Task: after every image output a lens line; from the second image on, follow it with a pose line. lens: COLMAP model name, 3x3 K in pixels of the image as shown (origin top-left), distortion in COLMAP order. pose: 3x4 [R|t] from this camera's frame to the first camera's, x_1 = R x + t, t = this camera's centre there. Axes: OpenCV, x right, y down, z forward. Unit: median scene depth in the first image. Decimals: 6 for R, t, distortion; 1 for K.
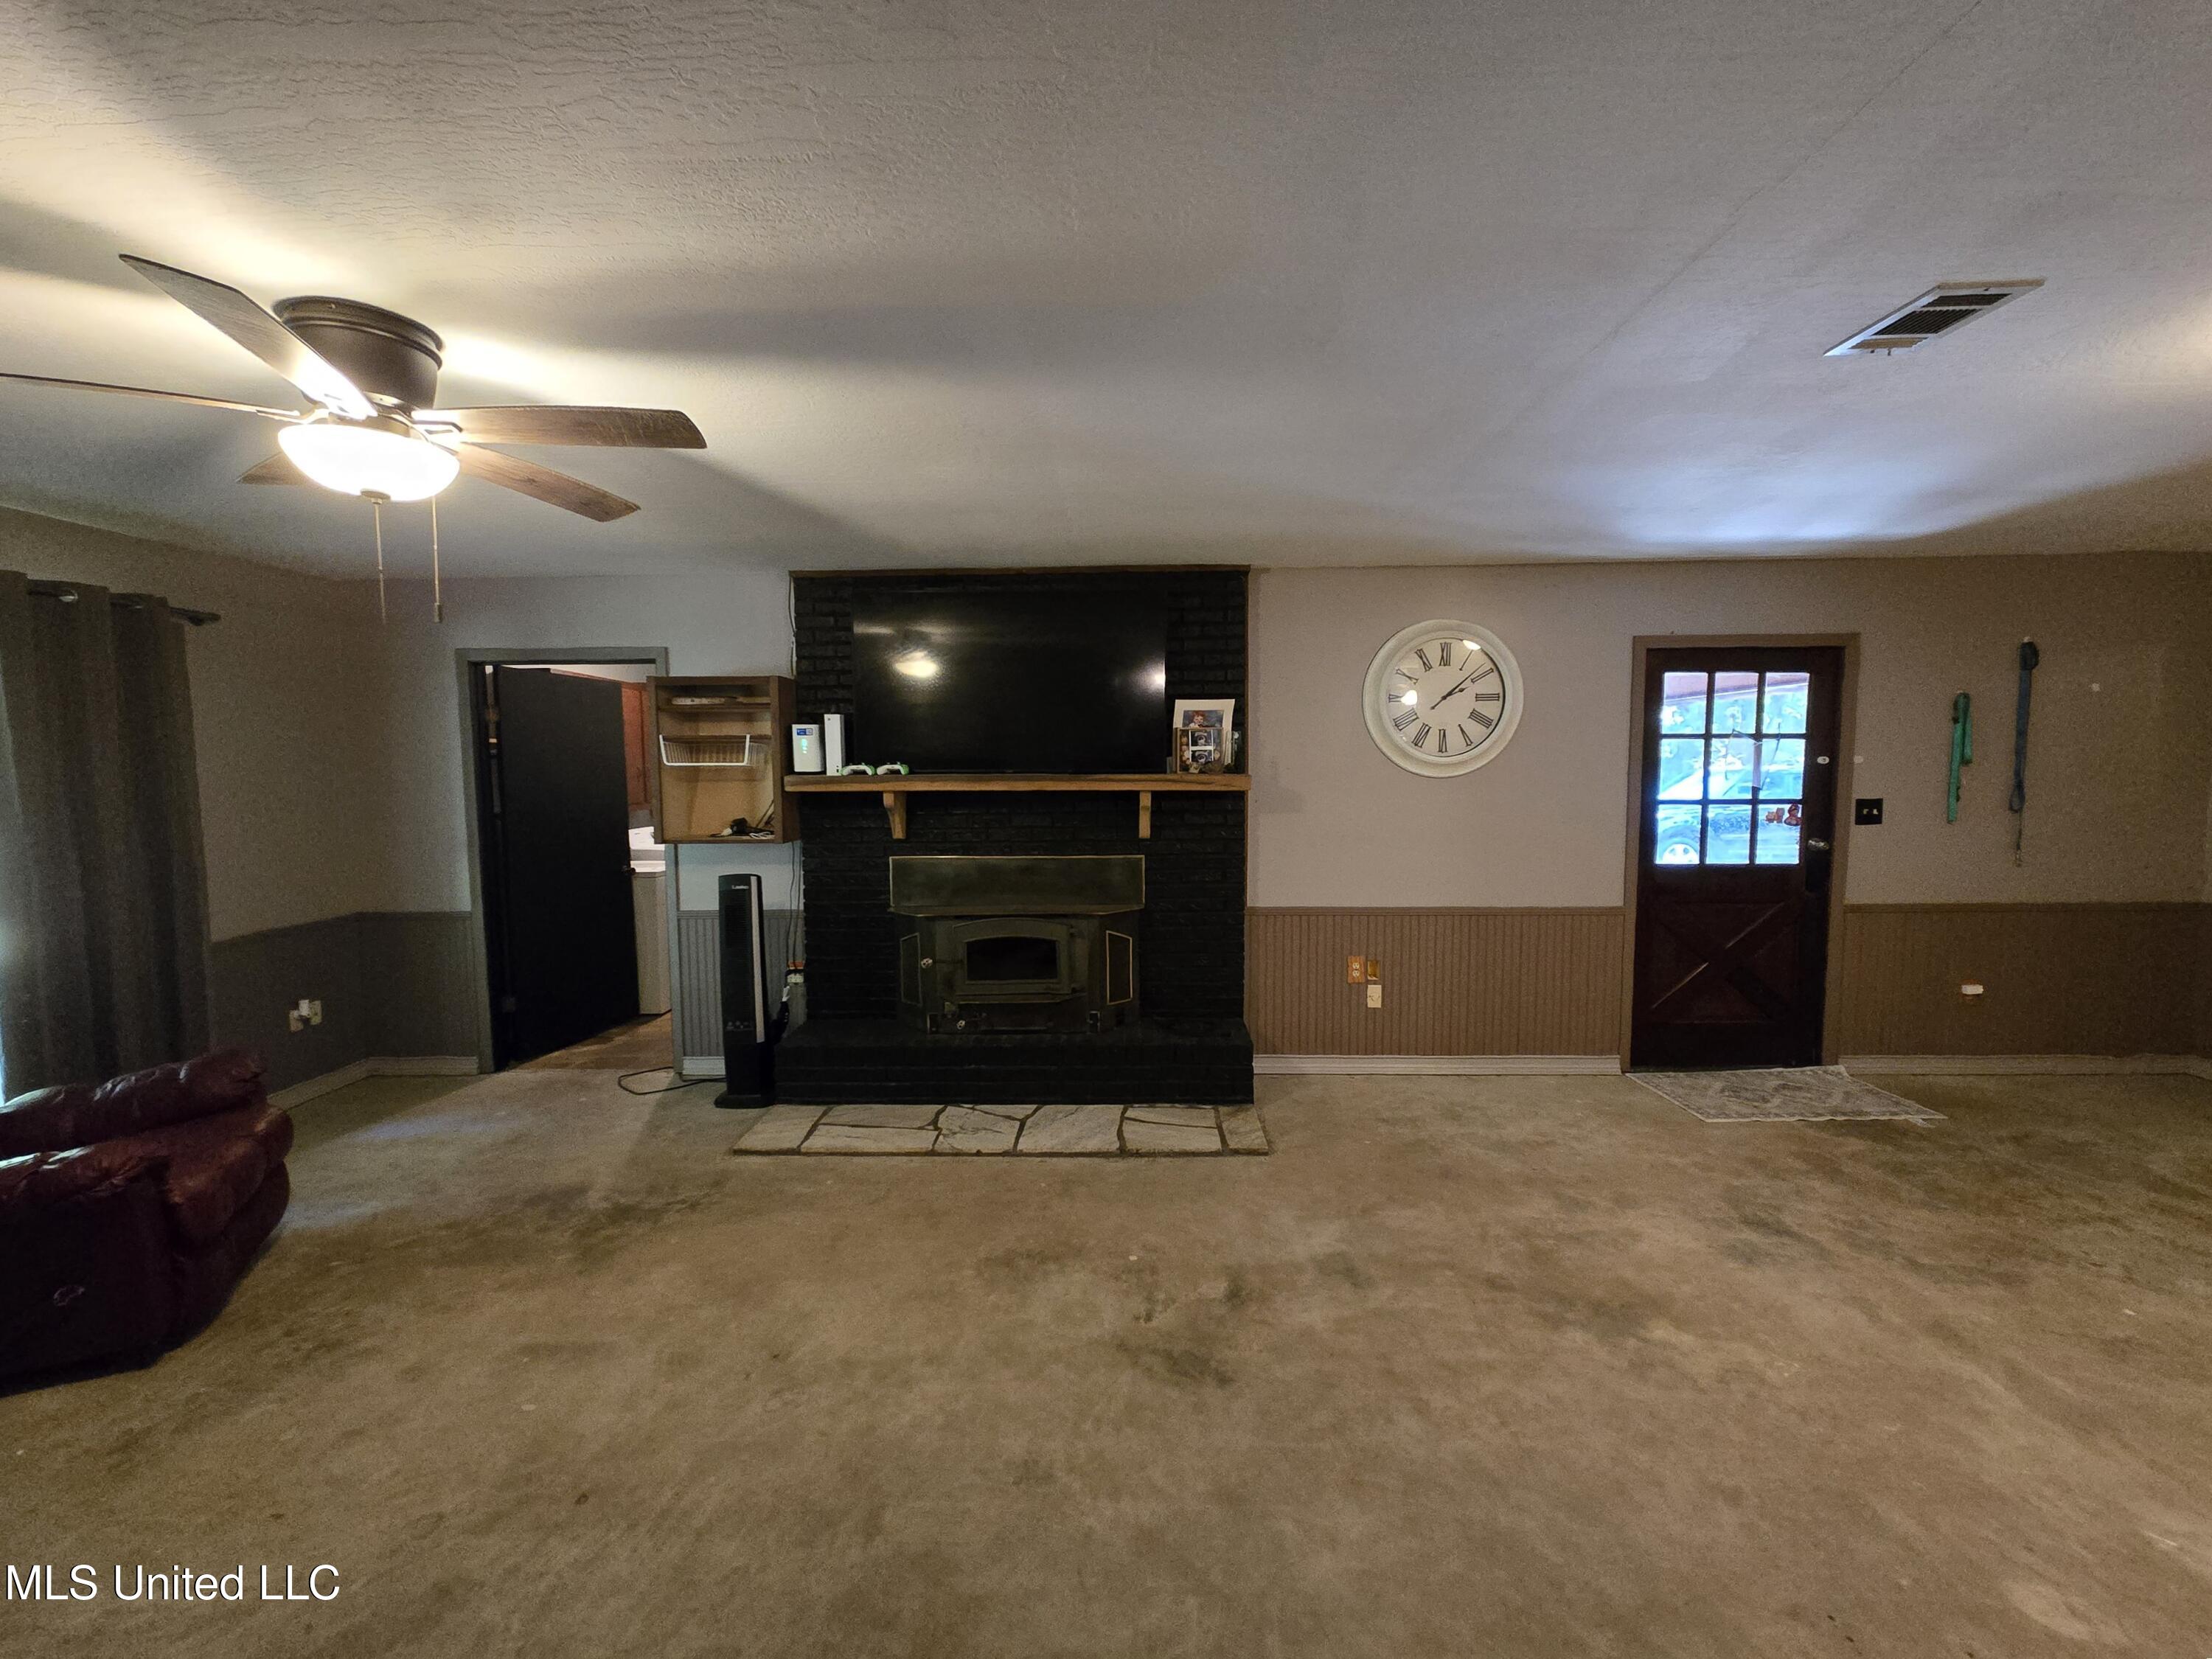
lens RADIAL K [[916.3, 0, 1105.4], [0, 916.3, 838.1], [0, 0, 1]] dist [0.000001, 0.000136]
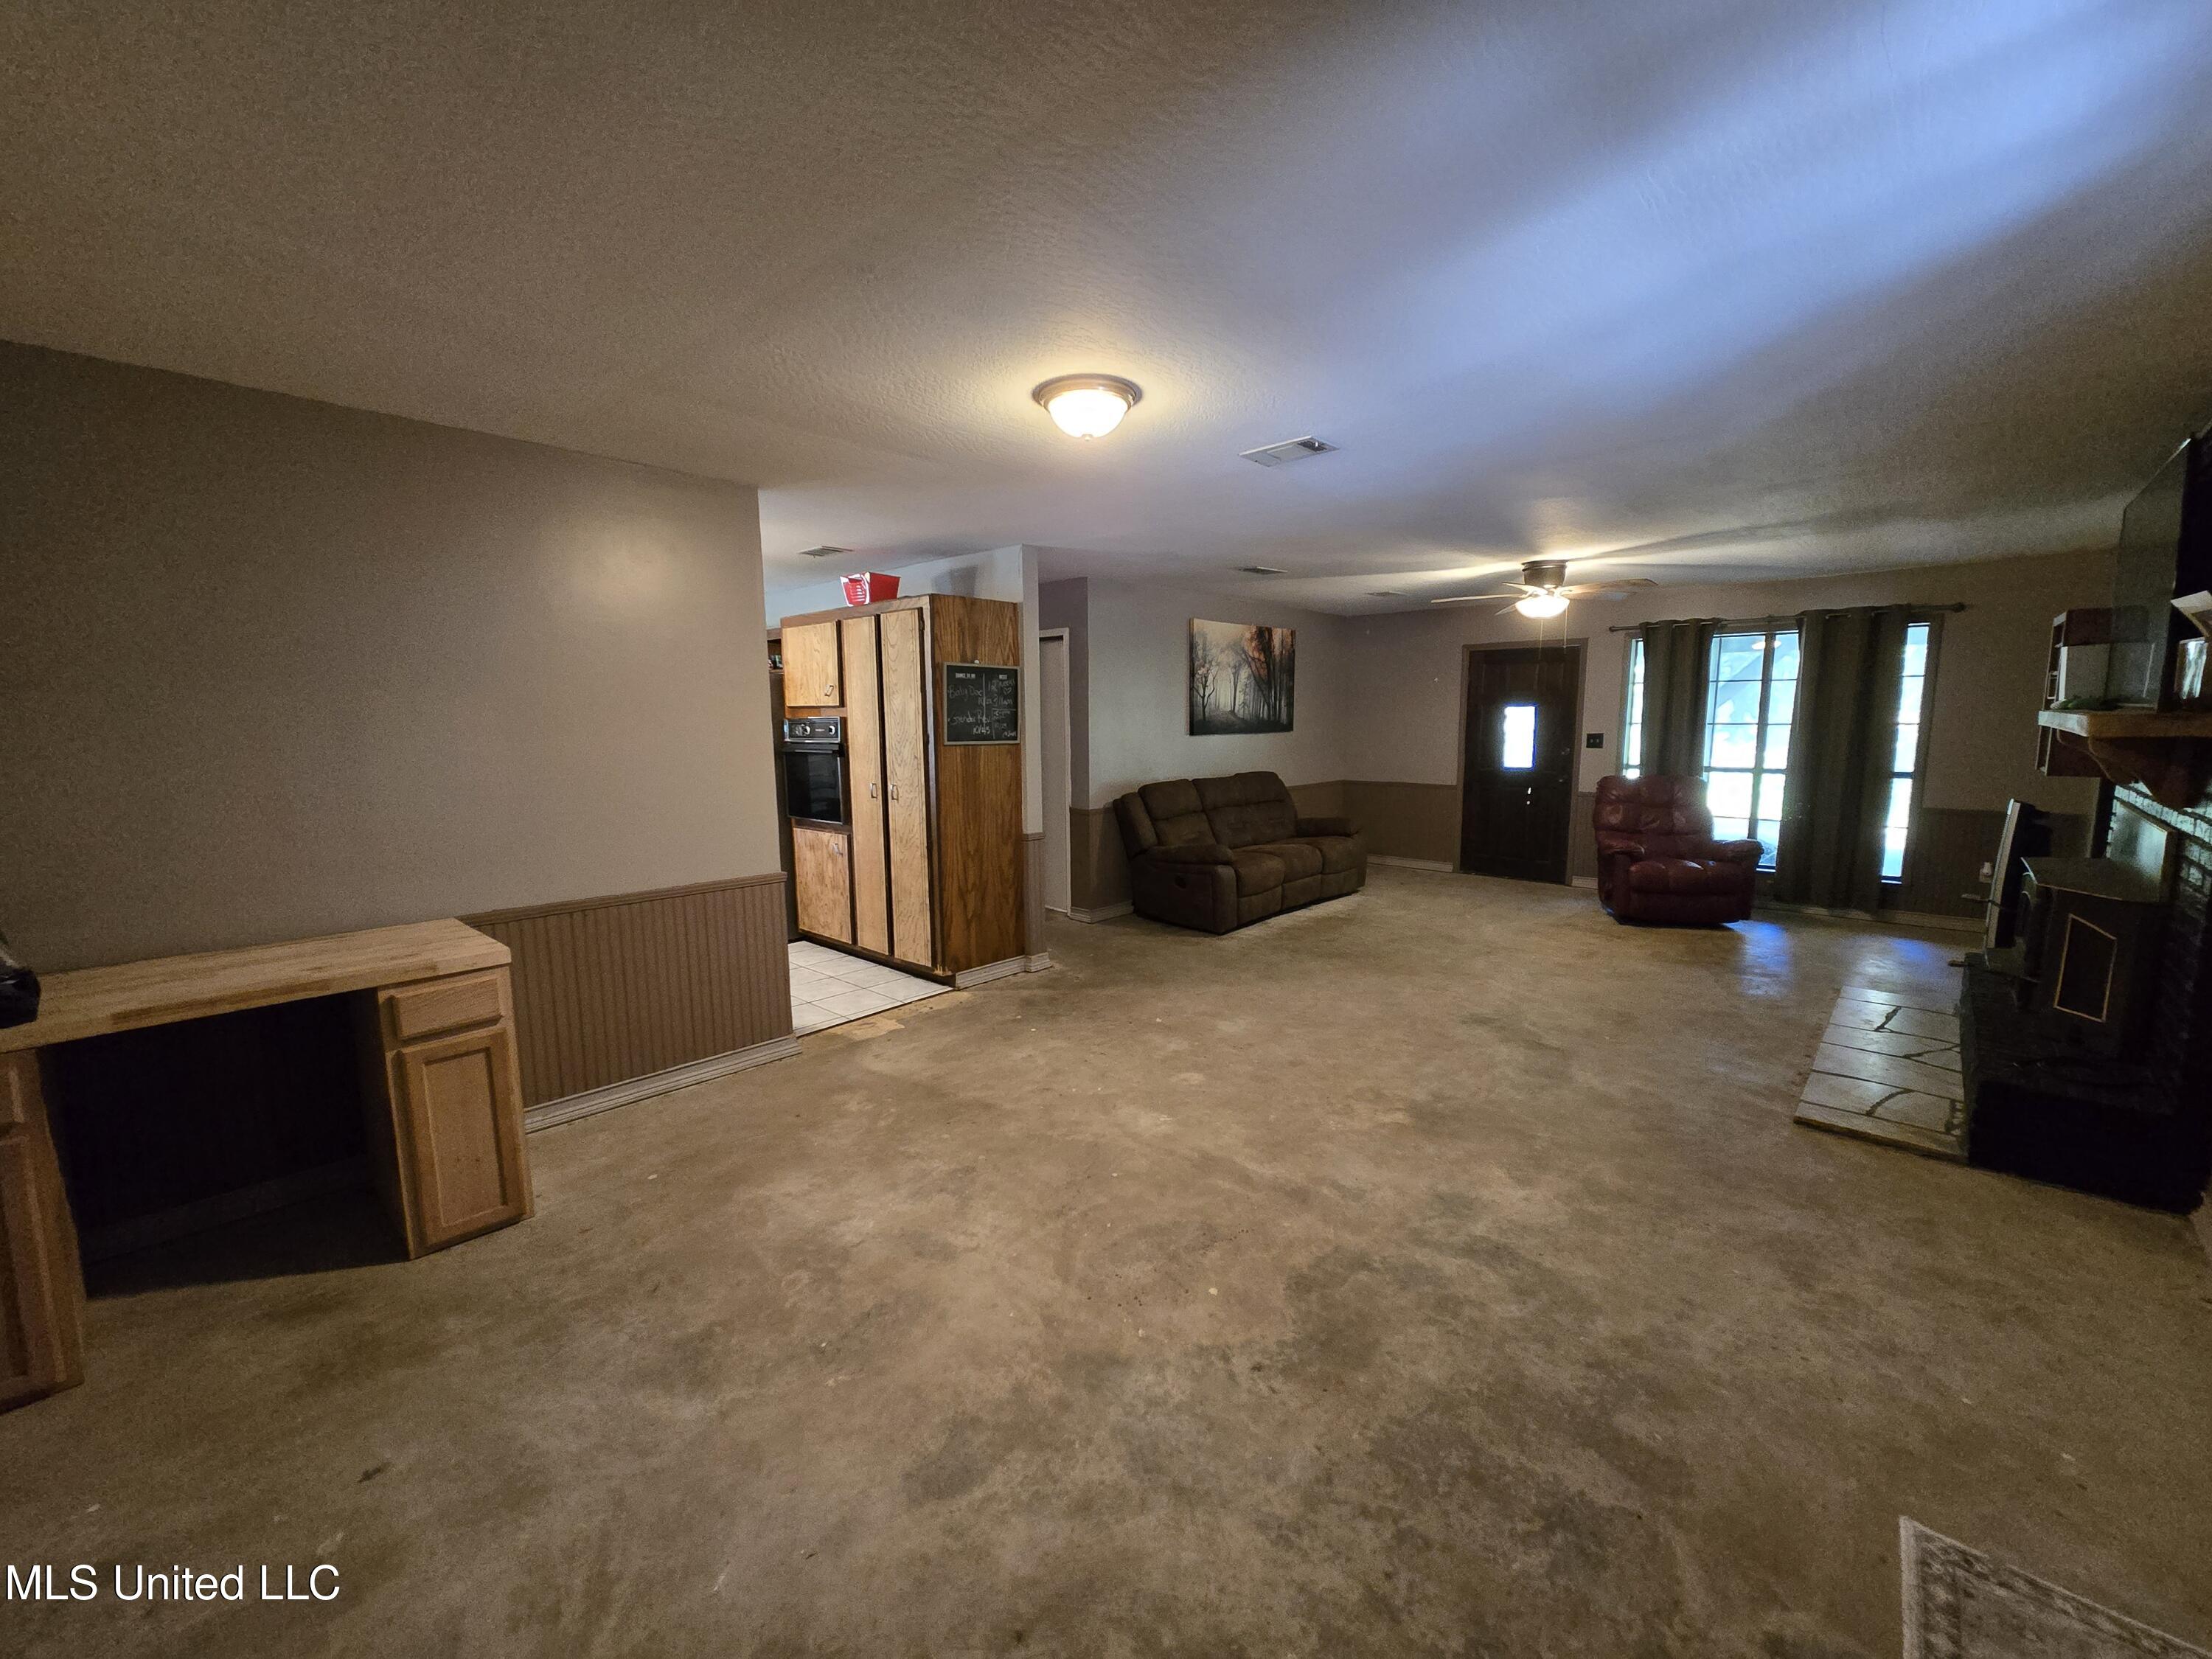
lens RADIAL K [[901.9, 0, 1106.0], [0, 901.9, 829.5], [0, 0, 1]] dist [0.003174, 0.000333]
pose [[-0.659064, 0.107415, -0.744377, 1.112714], [-0.046609, 0.982012, 0.182973, -0.071953], [0.750641, 0.155286, -0.642202, 0.875796]]
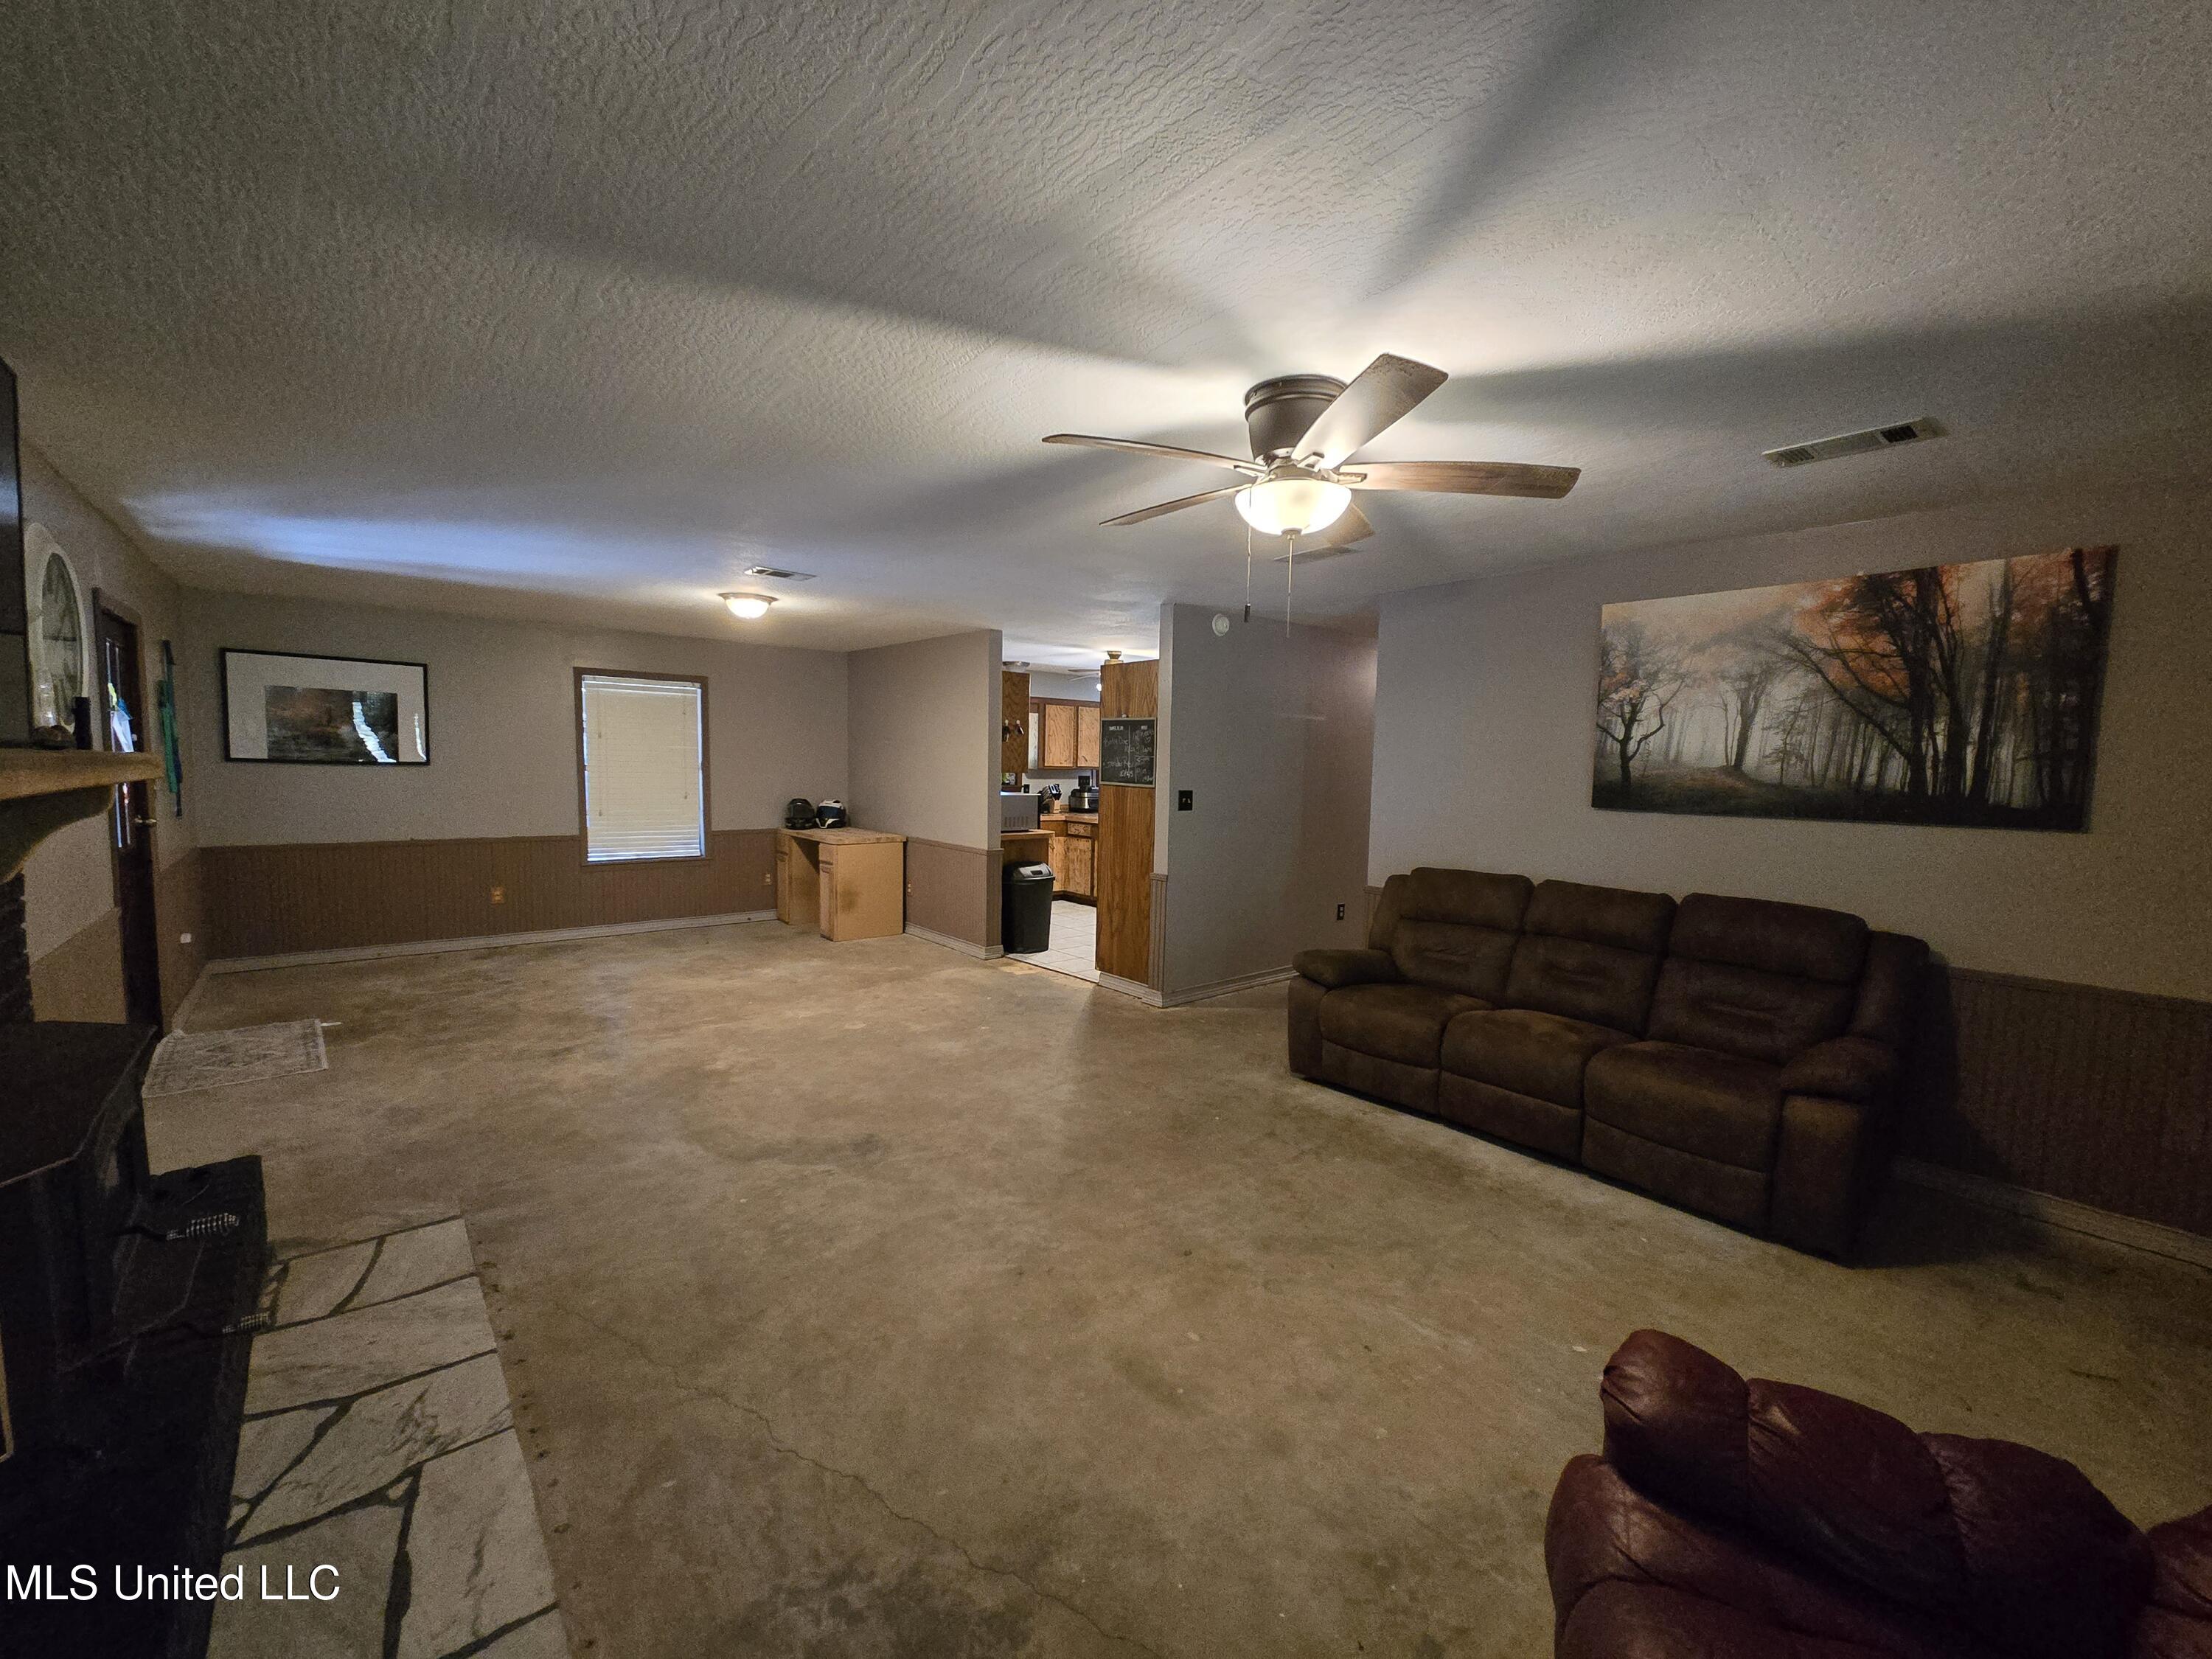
lens RADIAL K [[902.9, 0, 1106.4], [0, 902.9, 831.8], [0, 0, 1]] dist [0.000980, 0.000720]
pose [[-0.662773, -0.064218, 0.746062, -0.702708], [0.044113, 0.991237, 0.124510, -0.061088], [-0.747520, 0.115434, -0.654133, 0.909194]]
